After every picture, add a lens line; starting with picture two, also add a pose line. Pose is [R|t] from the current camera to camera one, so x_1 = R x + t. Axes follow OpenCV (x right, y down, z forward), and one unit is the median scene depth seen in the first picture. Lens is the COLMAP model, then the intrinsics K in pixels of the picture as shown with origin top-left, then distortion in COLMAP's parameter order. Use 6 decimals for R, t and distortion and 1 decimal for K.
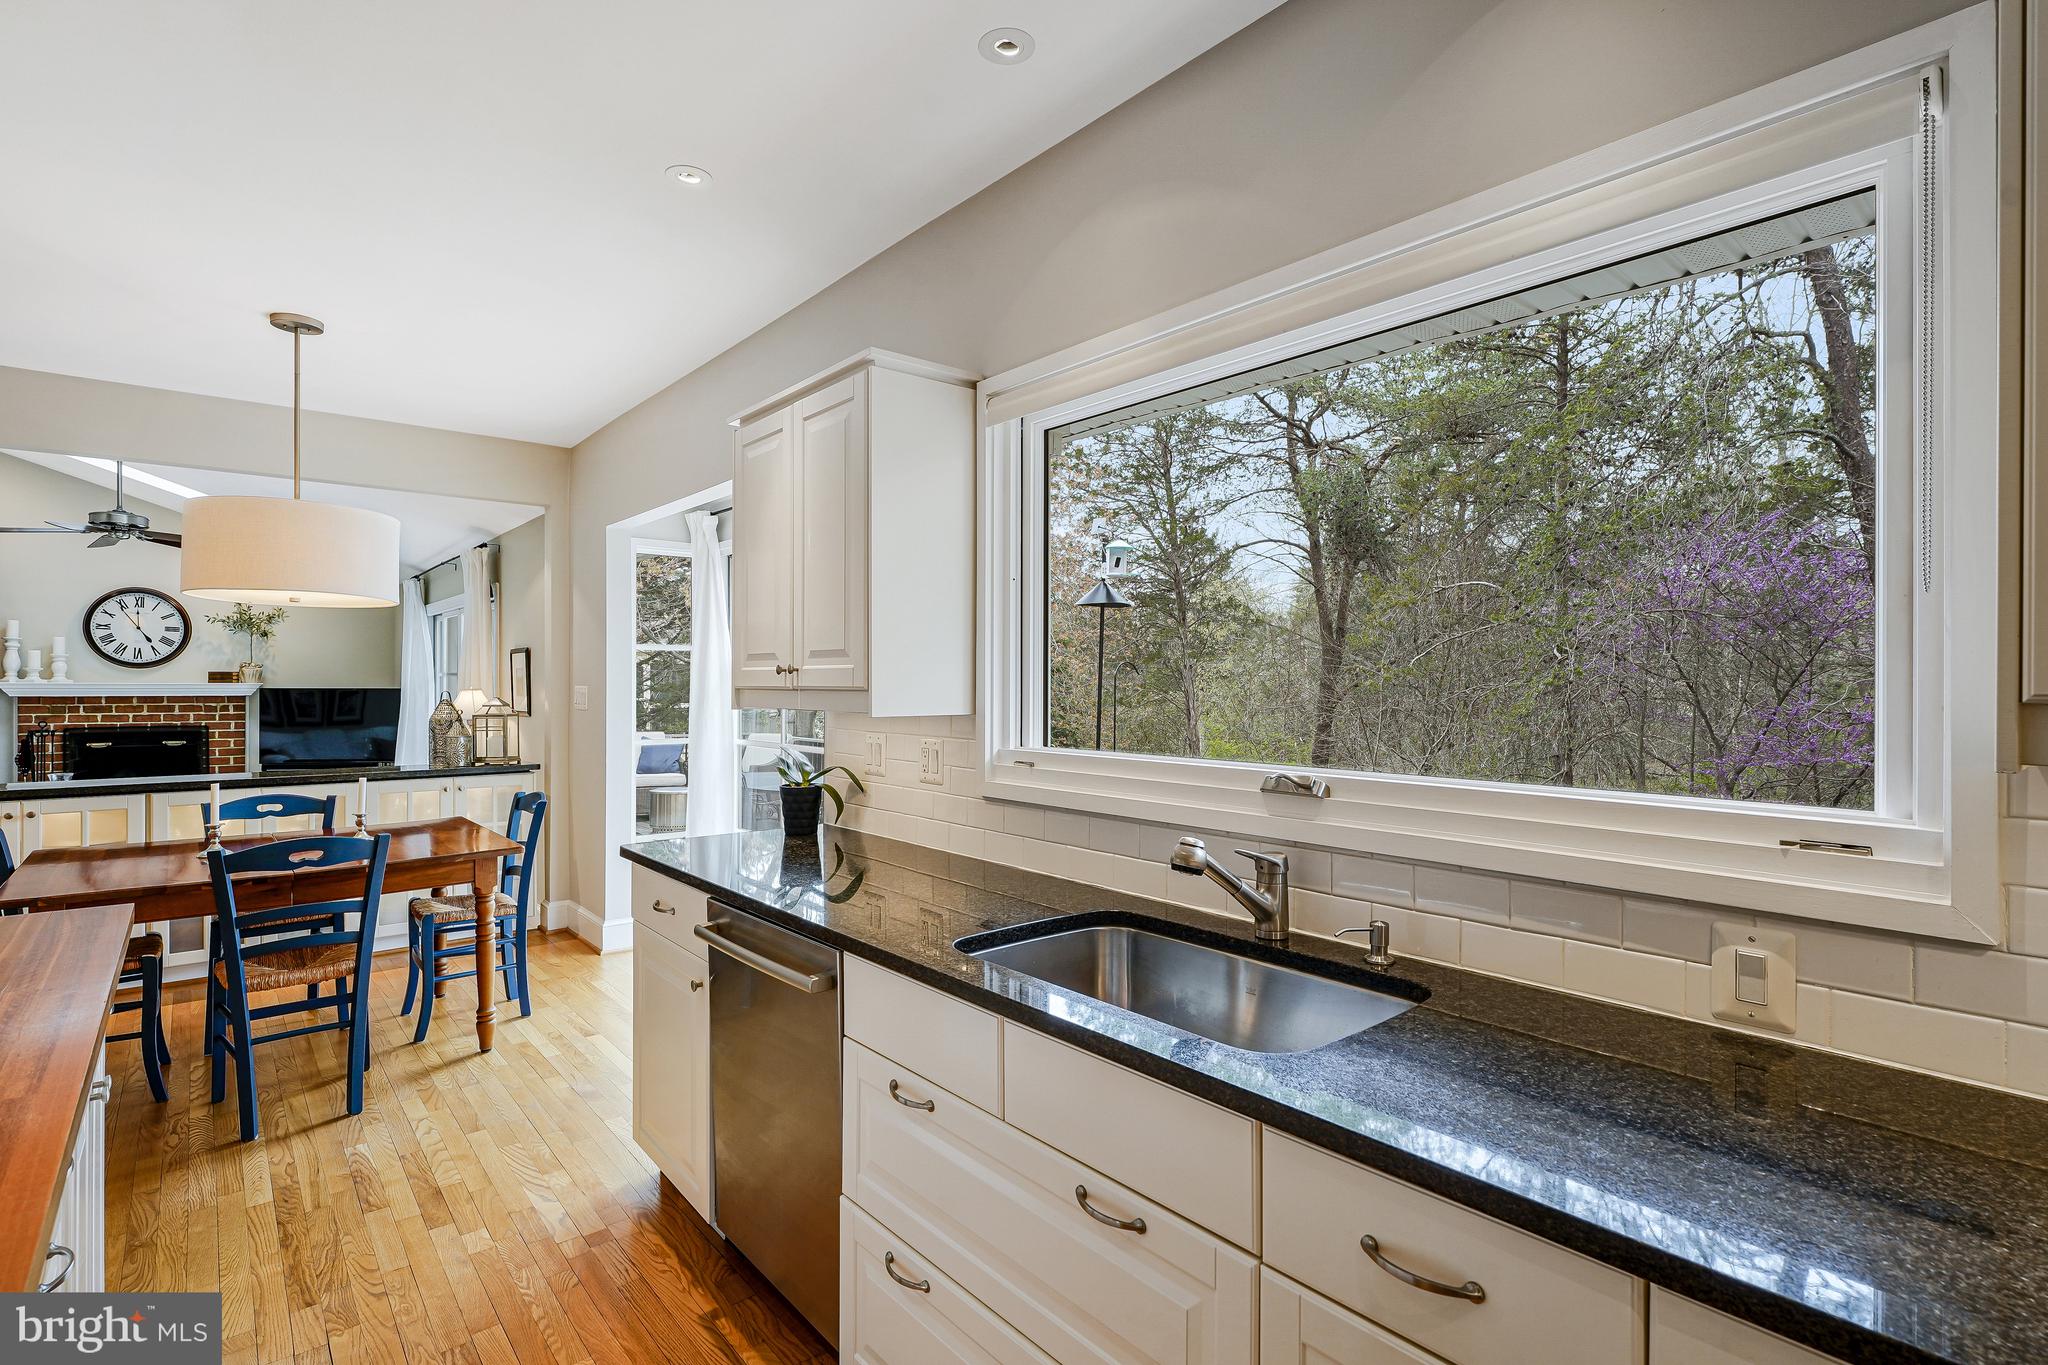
lens RADIAL K [[985.8, 0, 1017.5], [0, 985.8, 674.6], [0, 0, 1]] dist [0.001024, 0.000585]
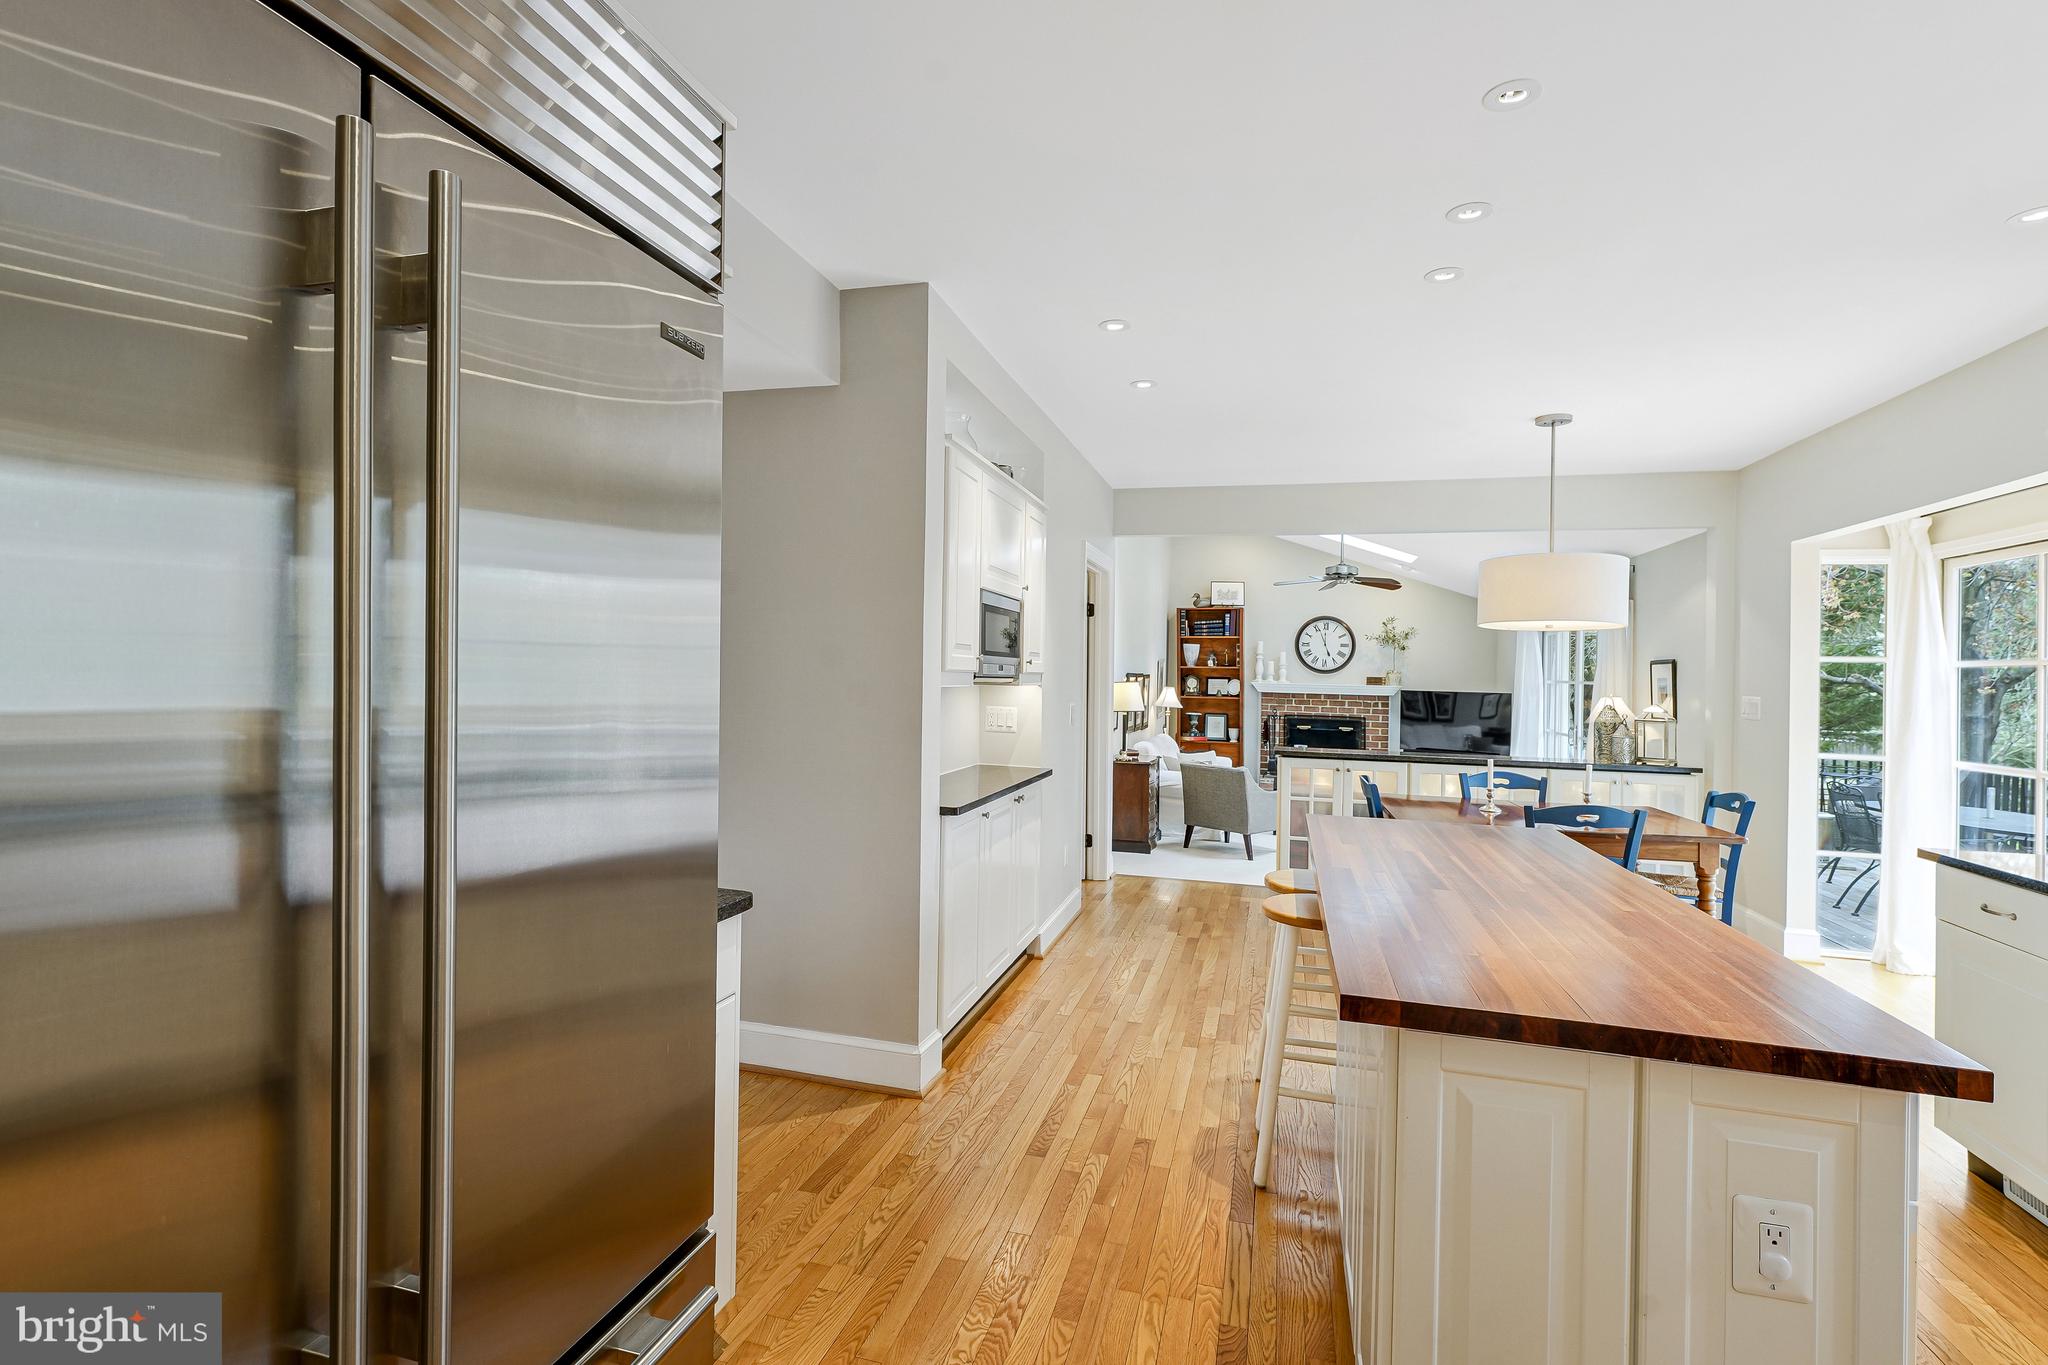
lens RADIAL K [[945.7, 0, 1012.7], [0, 945.7, 671.0], [0, 0, 1]] dist [0.002613, 0.000420]
pose [[0.555539, 0.007187, -0.831460, -0.024941], [-0.016047, 0.999869, -0.002079, -0.000593], [0.831336, 0.014497, 0.555581, -0.110864]]
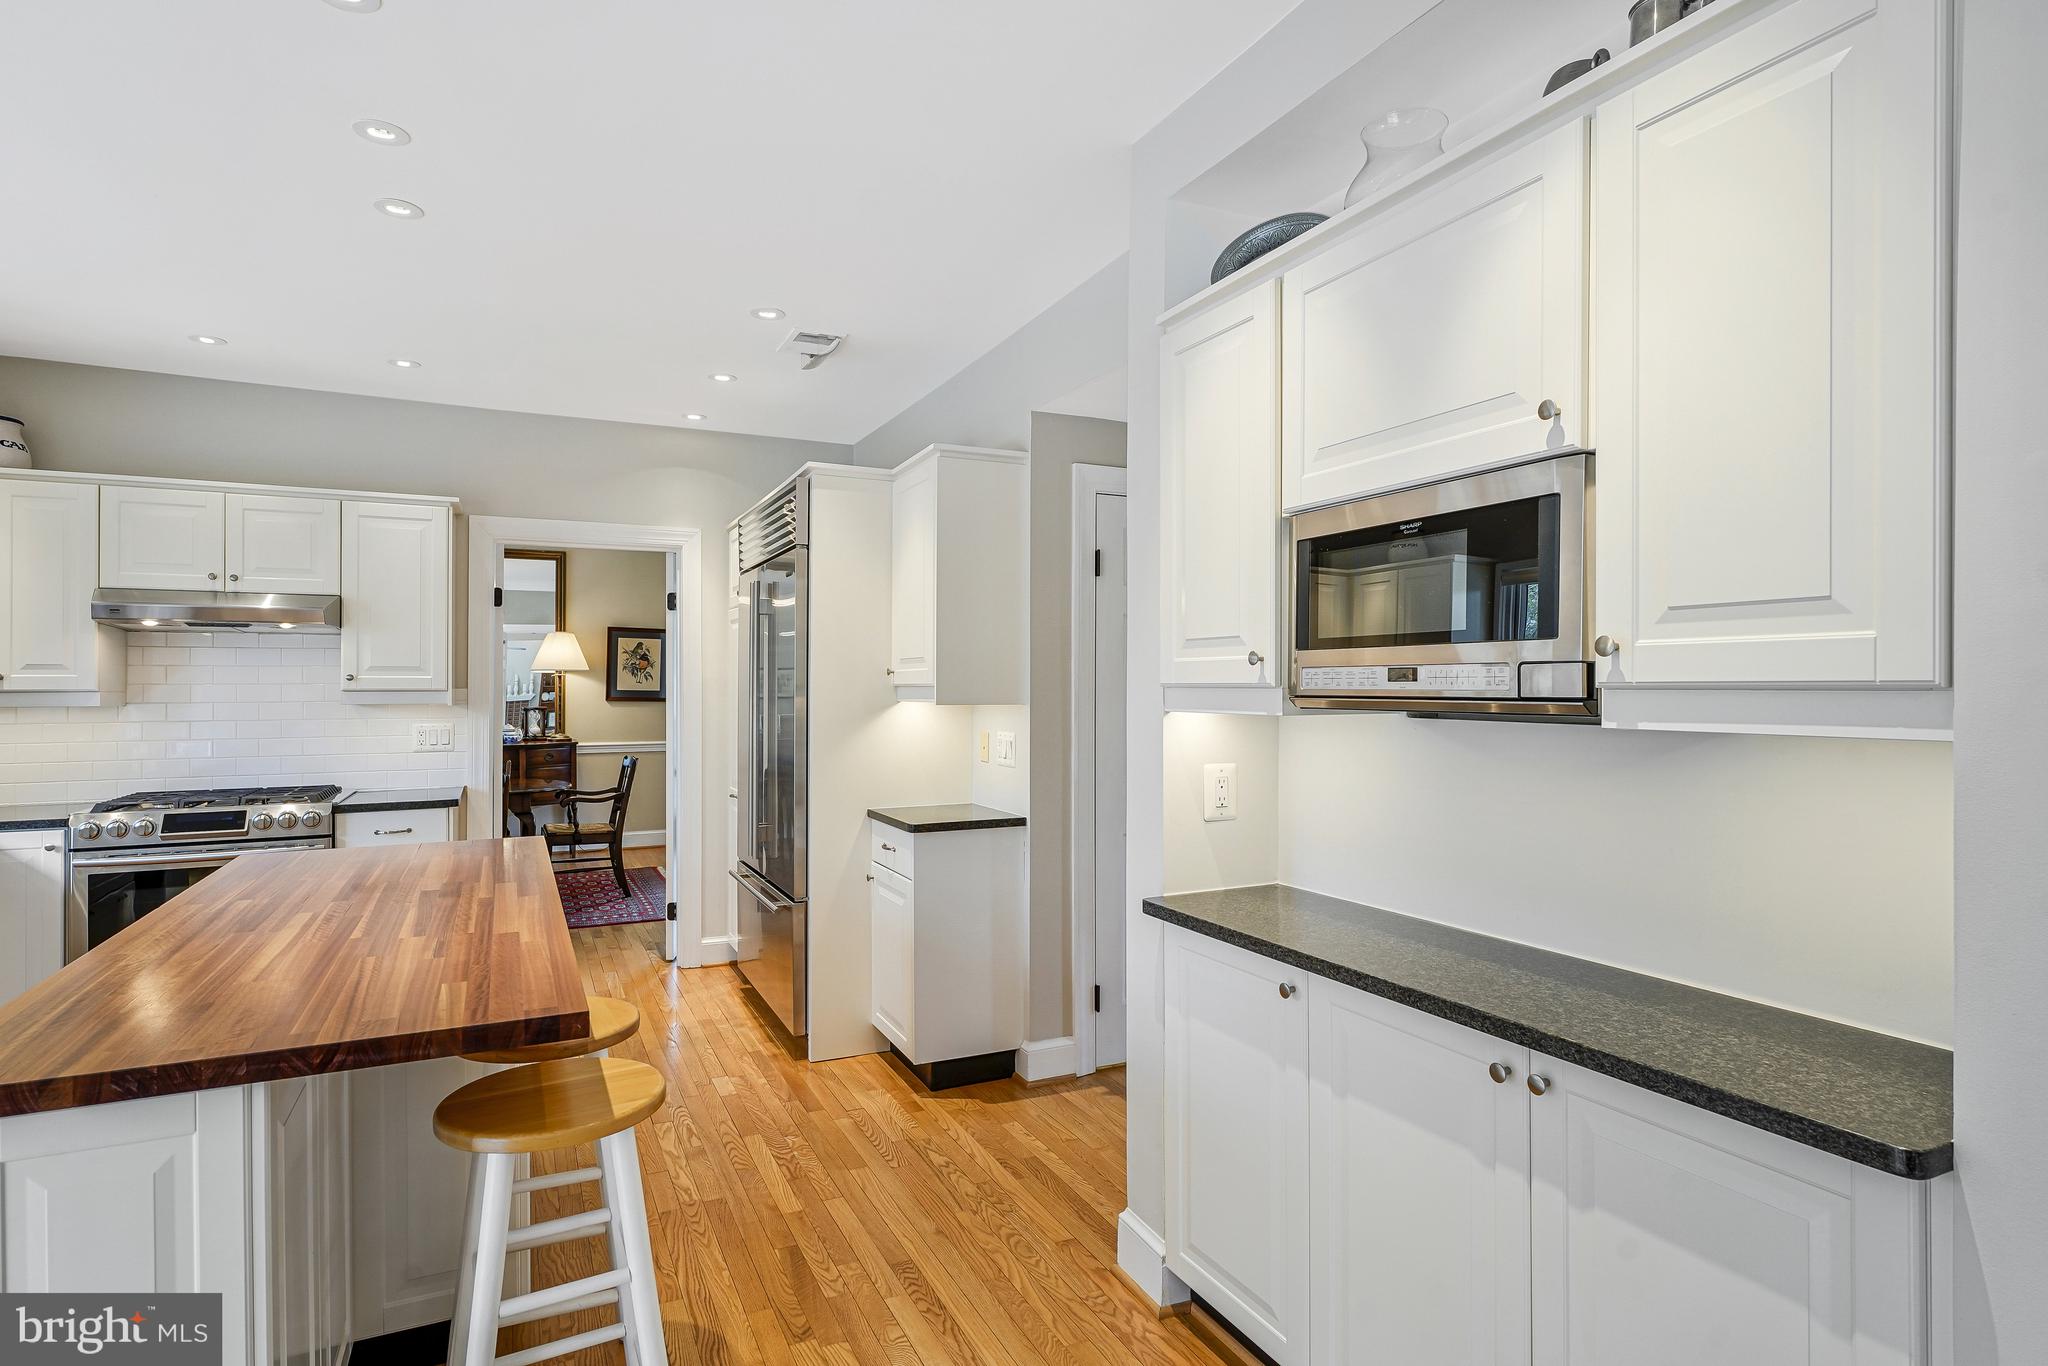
lens RADIAL K [[1060.9, 0, 1024.0], [0, 1060.9, 683.0], [0, 0, 1]] dist [0.000412, 0.000102]
pose [[-0.969259, -0.002991, 0.246023, -0.345012], [-0.004752, 0.999967, -0.006564, -0.000576], [-0.245995, -0.007531, -0.969242, 0.298902]]
